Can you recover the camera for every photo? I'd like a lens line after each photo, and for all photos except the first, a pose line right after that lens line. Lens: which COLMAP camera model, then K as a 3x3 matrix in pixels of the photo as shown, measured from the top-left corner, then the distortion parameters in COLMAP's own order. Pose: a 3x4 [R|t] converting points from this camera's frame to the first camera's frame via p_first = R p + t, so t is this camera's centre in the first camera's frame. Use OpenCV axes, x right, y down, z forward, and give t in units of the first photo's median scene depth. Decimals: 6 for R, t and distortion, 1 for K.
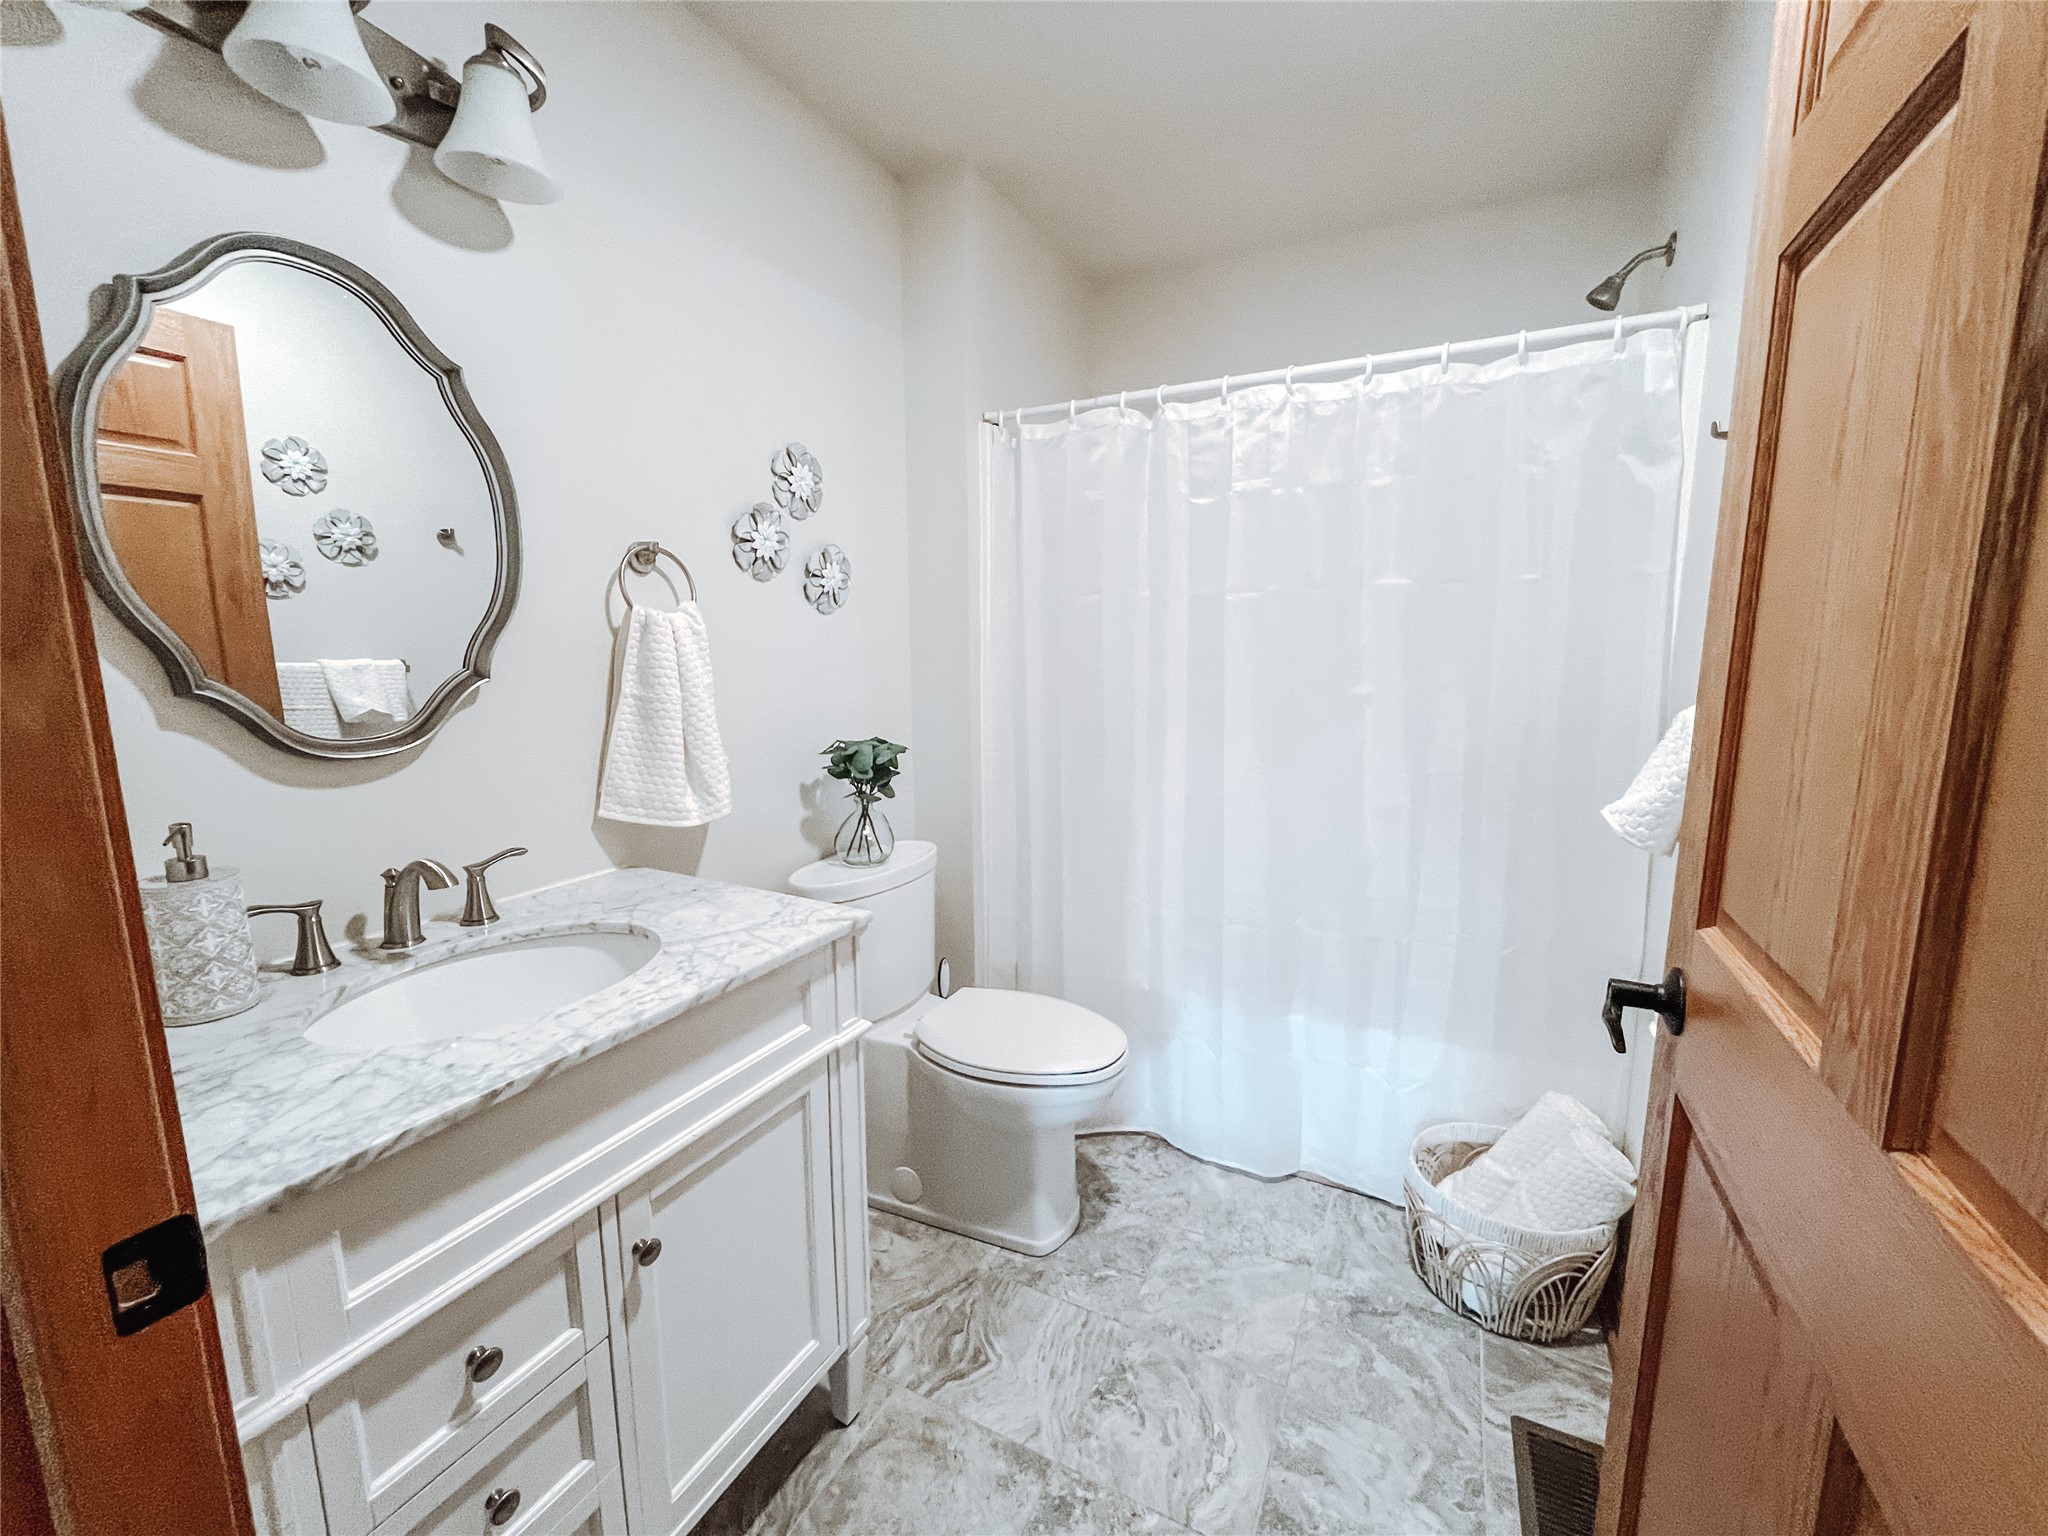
lens RADIAL K [[822.9, 0, 1022.5], [0, 822.9, 767.7], [0, 0, 1]] dist [-0.003839, -0.000508]
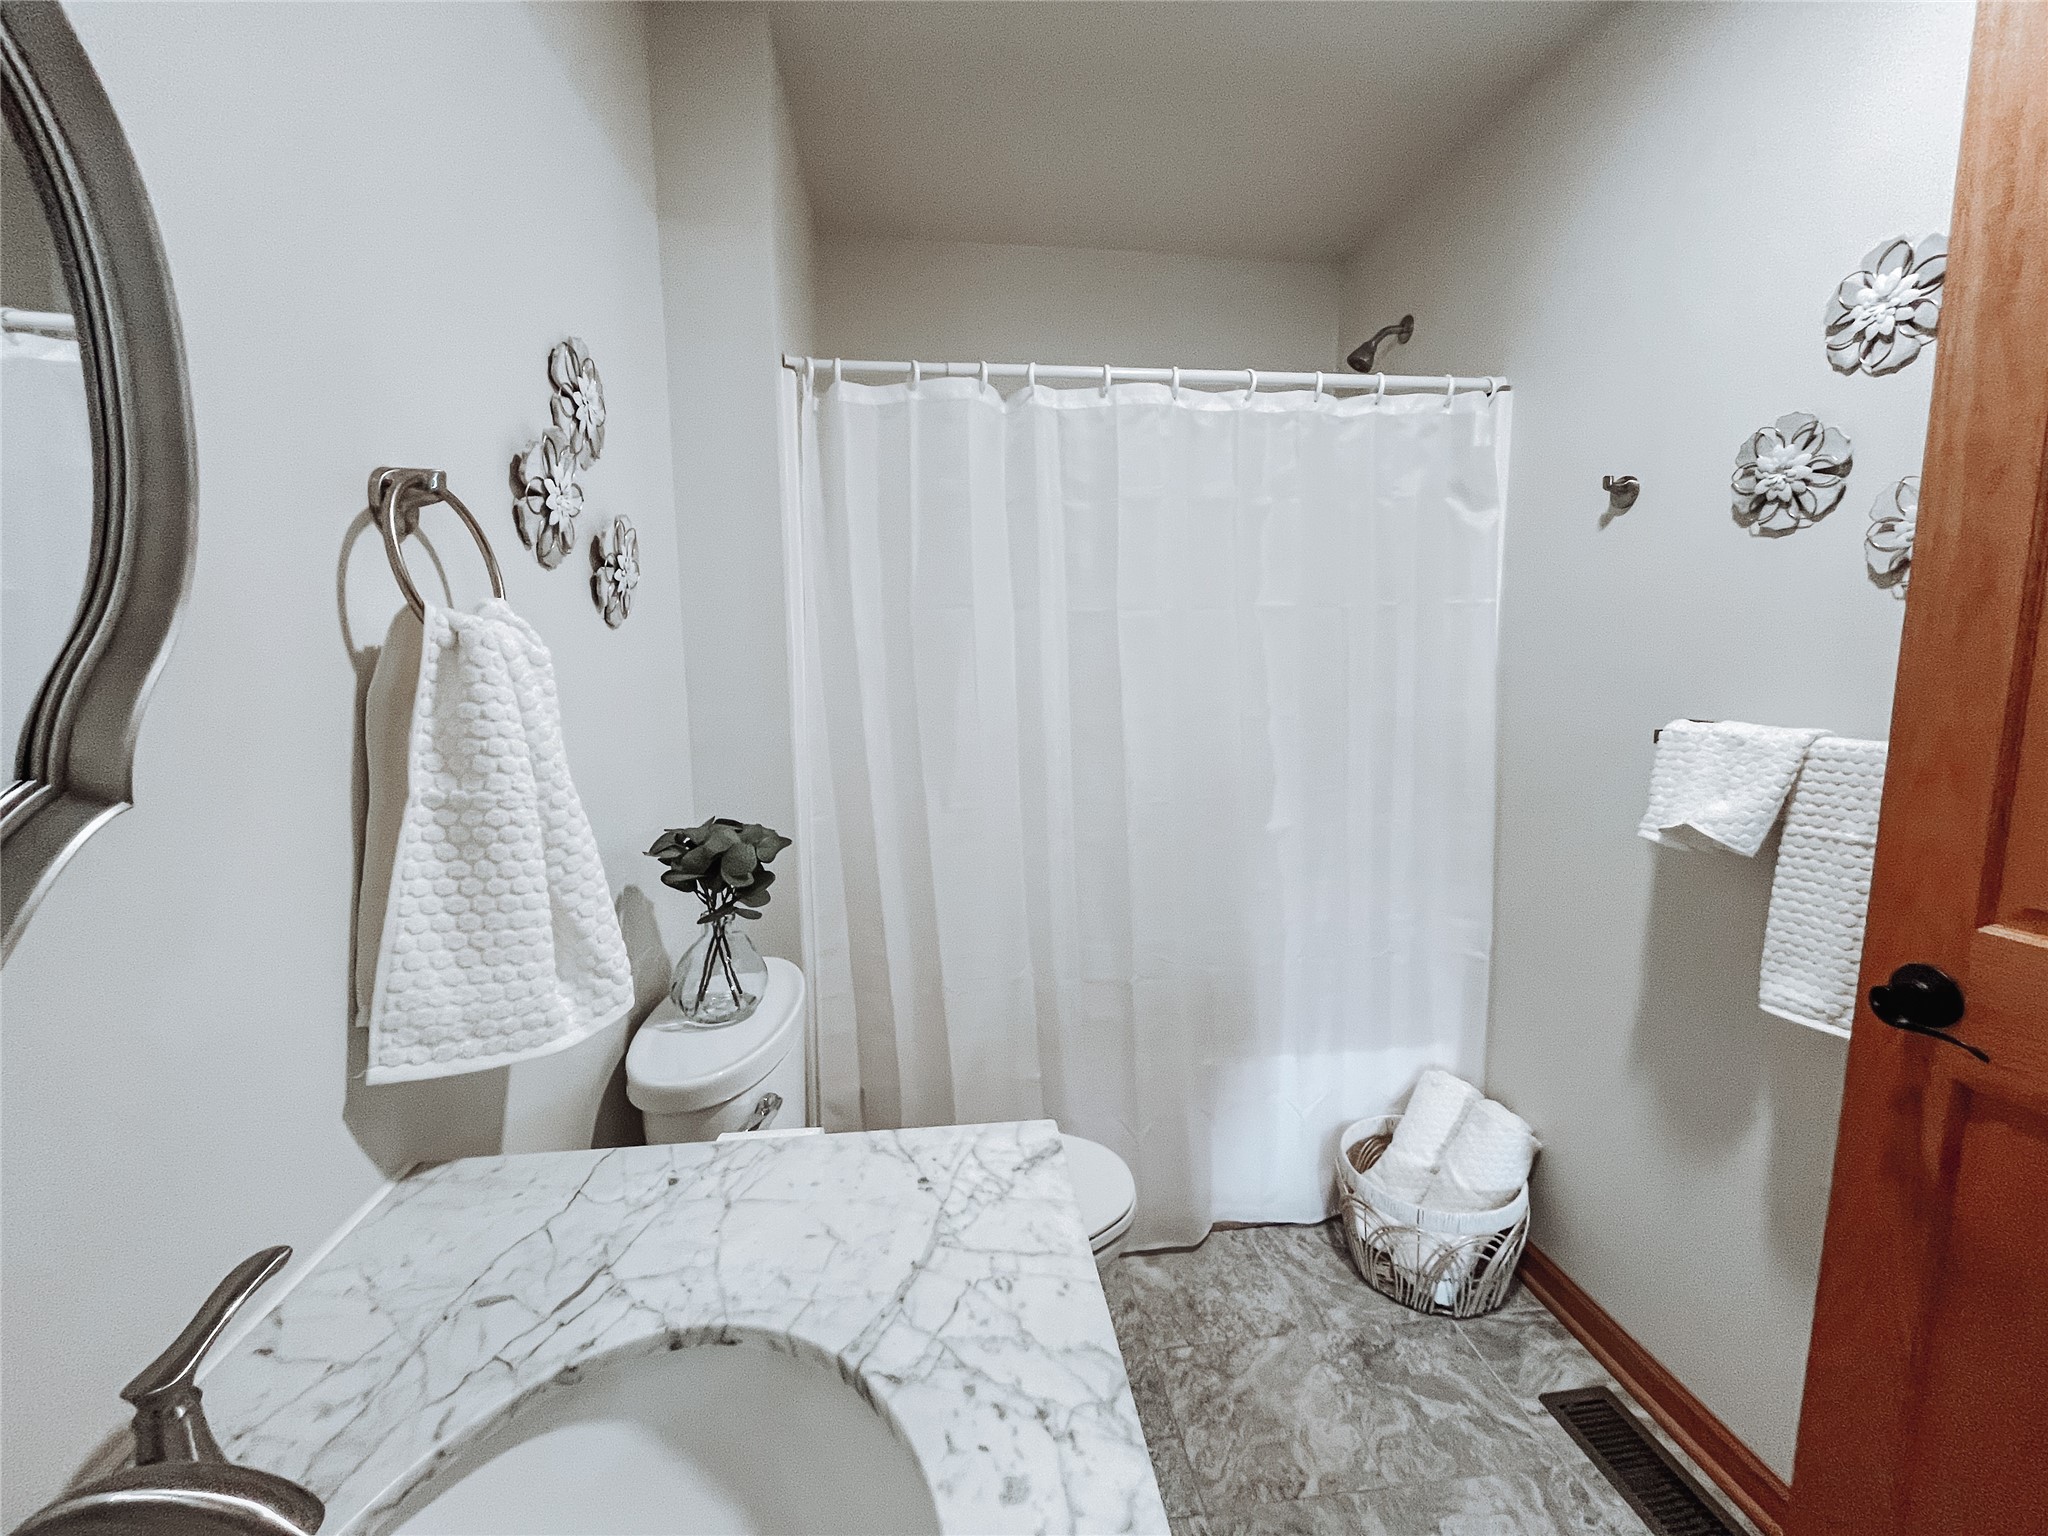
lens RADIAL K [[822.9, 0, 1022.5], [0, 822.9, 767.7], [0, 0, 1]] dist [-0.003839, -0.000508]
pose [[0.827349, -0.079119, 0.556089, -0.385651], [0.091503, 0.995789, 0.005539, -0.066198], [-0.554185, 0.046301, 0.831105, 0.370473]]
